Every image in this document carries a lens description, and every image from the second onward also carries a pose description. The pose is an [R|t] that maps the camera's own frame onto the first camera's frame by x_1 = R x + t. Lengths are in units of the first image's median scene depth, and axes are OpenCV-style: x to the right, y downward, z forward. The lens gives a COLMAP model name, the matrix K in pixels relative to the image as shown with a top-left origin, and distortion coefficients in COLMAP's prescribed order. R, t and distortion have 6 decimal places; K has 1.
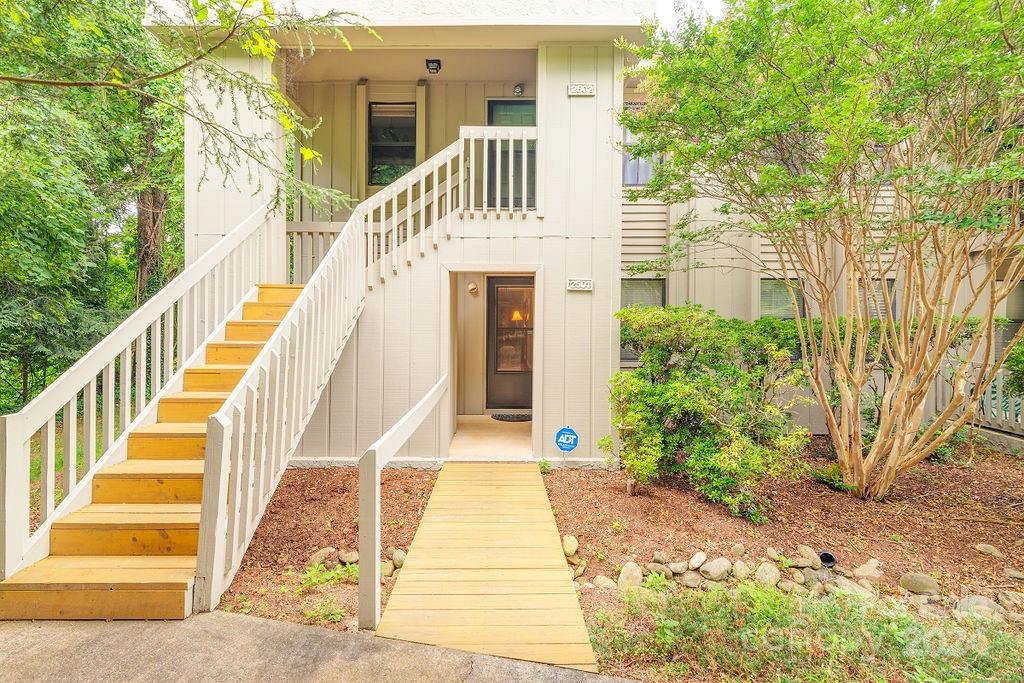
lens RADIAL K [[472.8, 0, 512.0], [0, 472.8, 341.5], [0, 0, 1]] dist [0.017390, -0.000227]
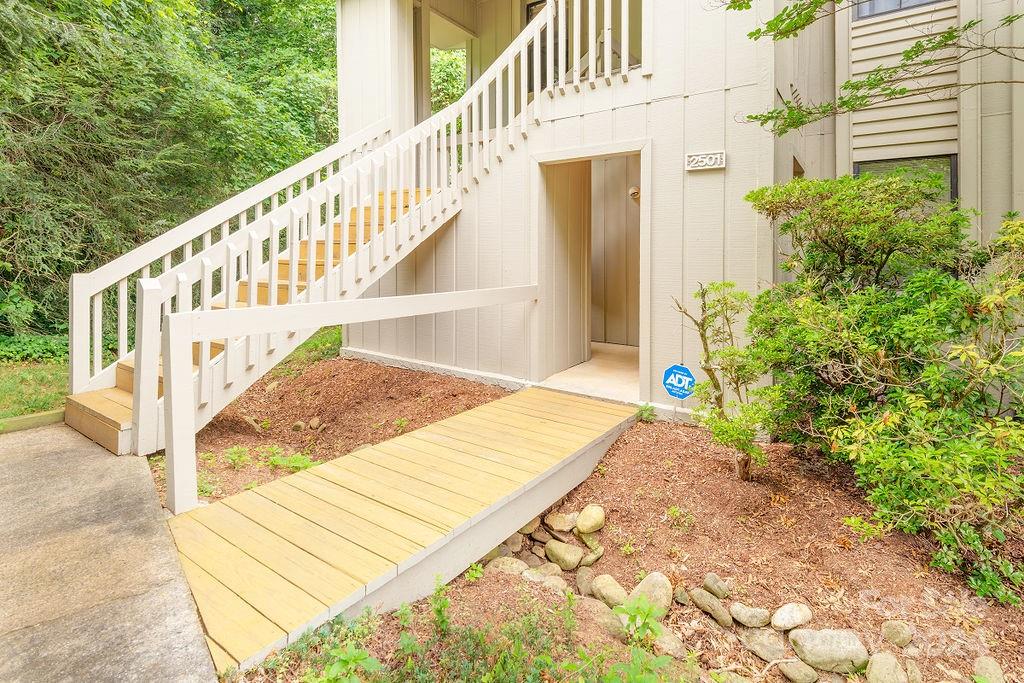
lens RADIAL K [[483.4, 0, 512.9], [0, 483.4, 277.8], [0, 0, 1]] dist [0.020823, -0.013066]
pose [[0.816452, 0.021304, -0.577020, 0.336023], [-0.026539, 0.999648, -0.000643, 0.059999], [0.576803, 0.015838, 0.816730, 0.266548]]
